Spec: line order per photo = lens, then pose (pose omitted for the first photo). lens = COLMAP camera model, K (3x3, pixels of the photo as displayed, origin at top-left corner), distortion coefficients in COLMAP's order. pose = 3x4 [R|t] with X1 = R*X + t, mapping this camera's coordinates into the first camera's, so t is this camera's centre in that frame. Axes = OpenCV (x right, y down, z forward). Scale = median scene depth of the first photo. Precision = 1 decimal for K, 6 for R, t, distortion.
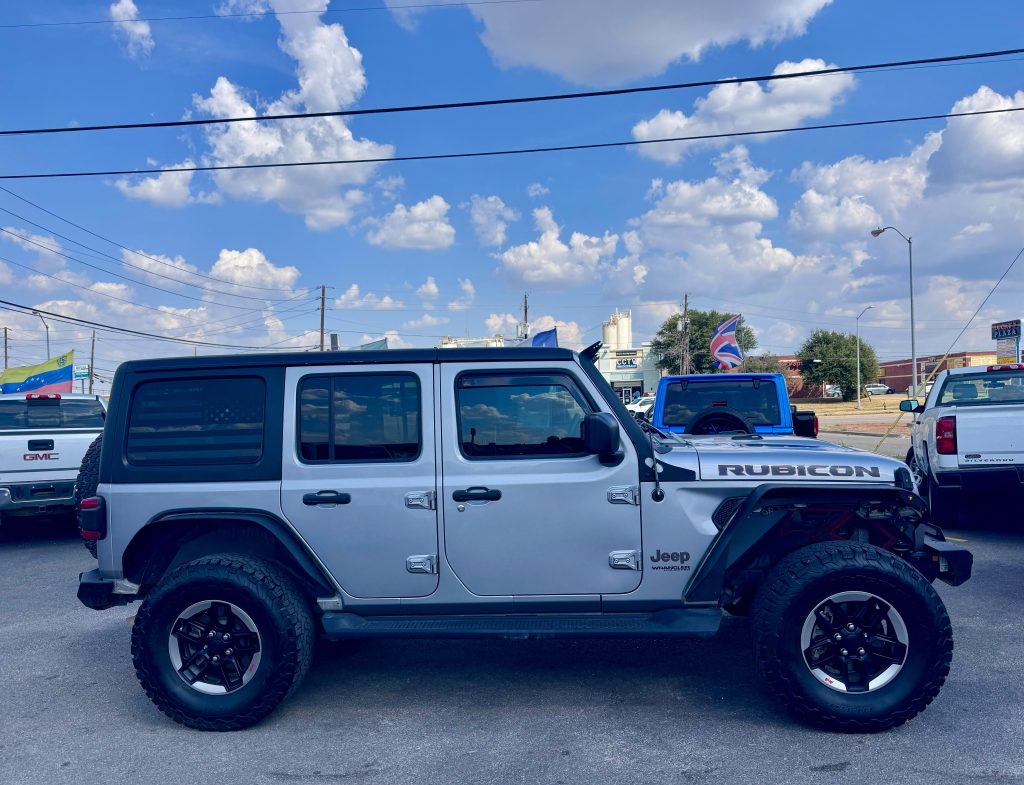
lens RADIAL K [[825.0, 0, 512.0], [0, 825.0, 392.5], [0, 0, 1]] dist [0.053443, -0.003246]
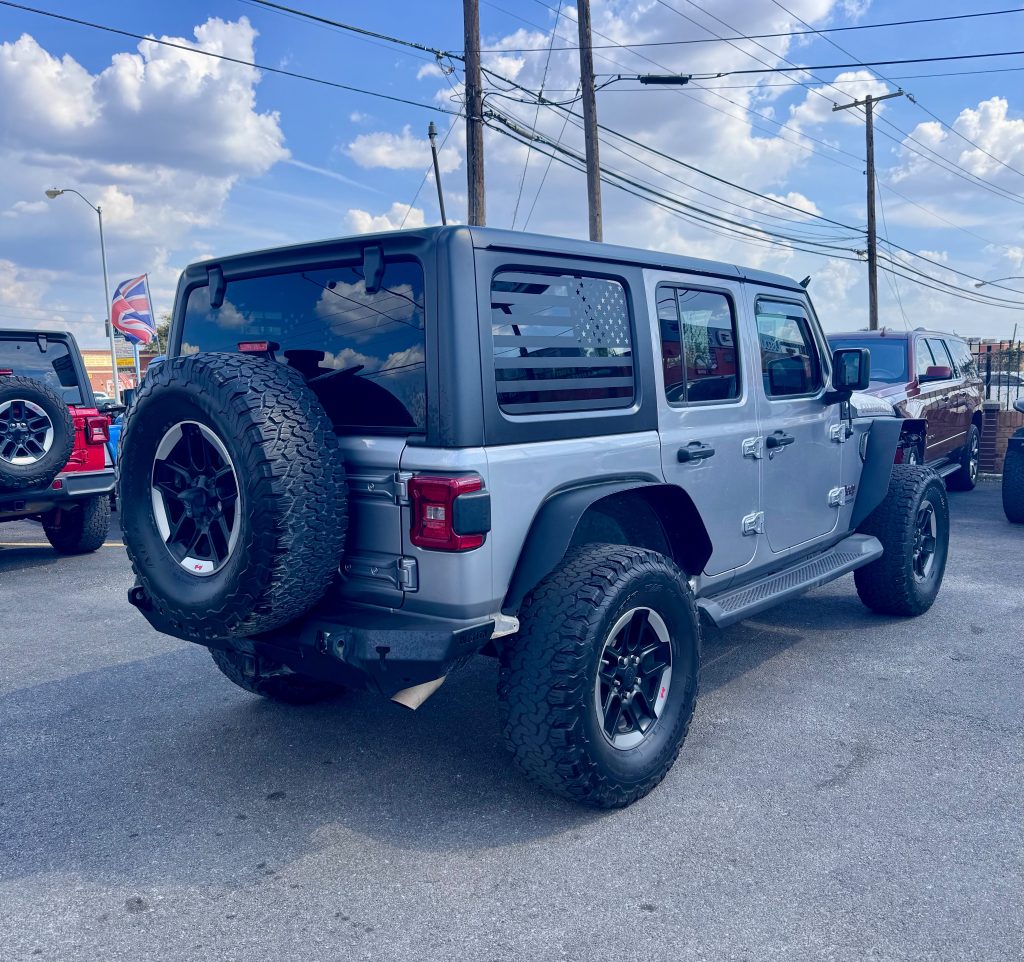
lens RADIAL K [[1000.3, 0, 511.5], [0, 1000.3, 496.5], [0, 0, 1]] dist [0.000074, -0.010004]
pose [[0.540900, -0.080397, 0.837236, -1.074185], [0.003506, 0.995628, 0.093341, 0.083698], [-0.841080, -0.047553, 0.538817, 0.658074]]
